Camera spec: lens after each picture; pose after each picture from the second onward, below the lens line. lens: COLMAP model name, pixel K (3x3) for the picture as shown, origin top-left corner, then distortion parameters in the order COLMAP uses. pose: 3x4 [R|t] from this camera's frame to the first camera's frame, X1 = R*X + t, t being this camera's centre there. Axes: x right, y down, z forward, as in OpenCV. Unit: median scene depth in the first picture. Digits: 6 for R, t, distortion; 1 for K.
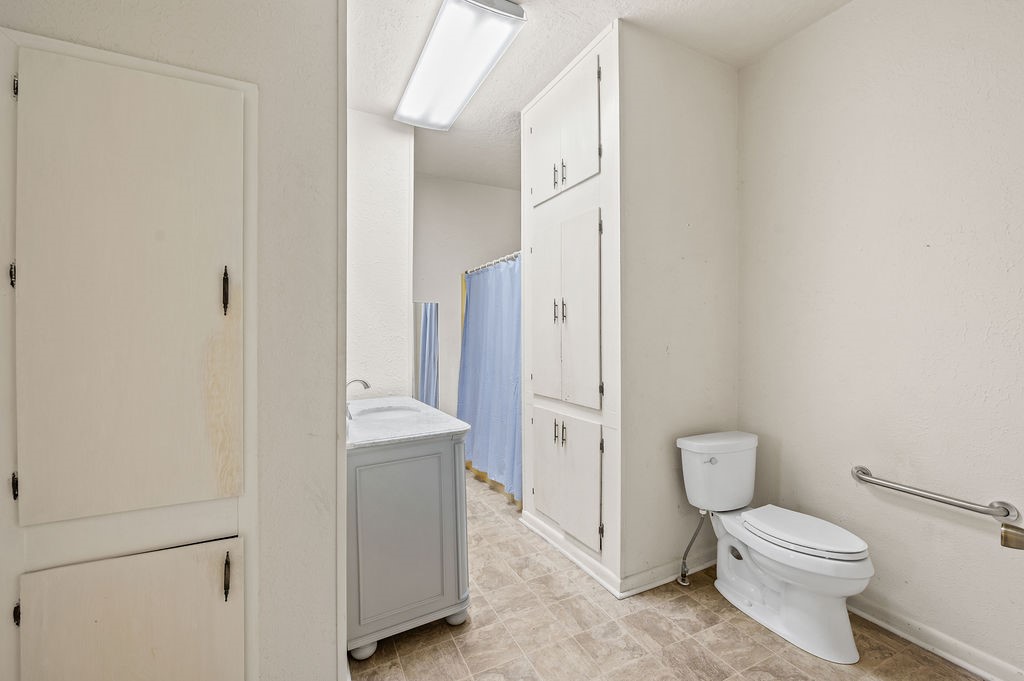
lens RADIAL K [[428.6, 0, 517.6], [0, 428.6, 330.8], [0, 0, 1]] dist [-0.017211, 0.000168]
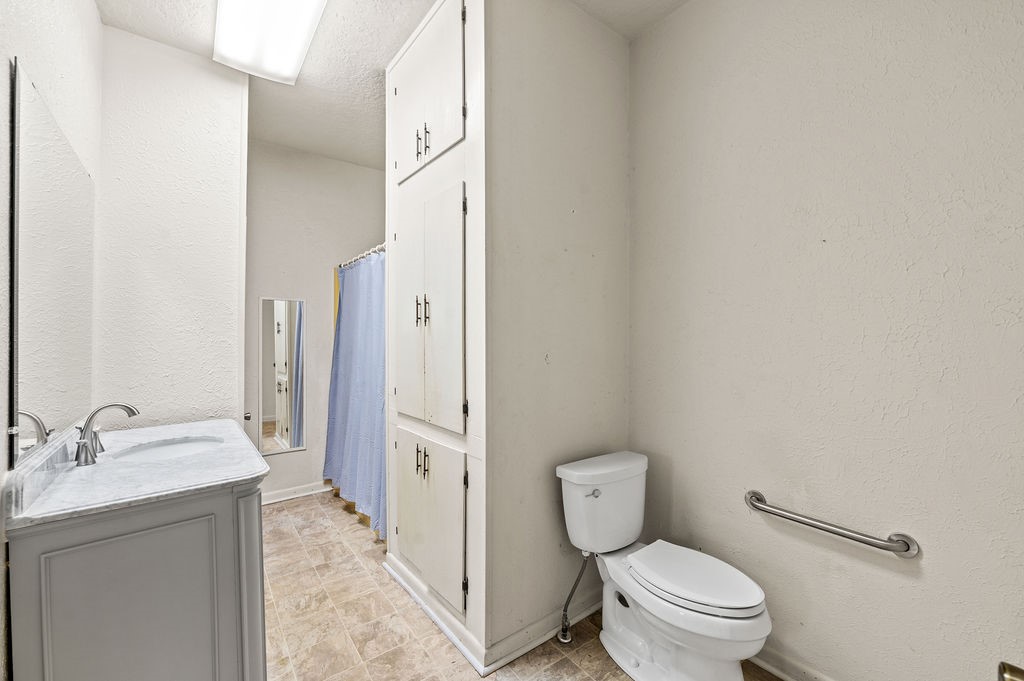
lens RADIAL K [[428.6, 0, 517.6], [0, 428.6, 330.8], [0, 0, 1]] dist [-0.017211, 0.000168]
pose [[0.981634, 0.005940, 0.190679, 0.136290], [-0.004398, 0.999954, -0.008509, -0.002939], [-0.190721, 0.007514, 0.981616, 0.193575]]
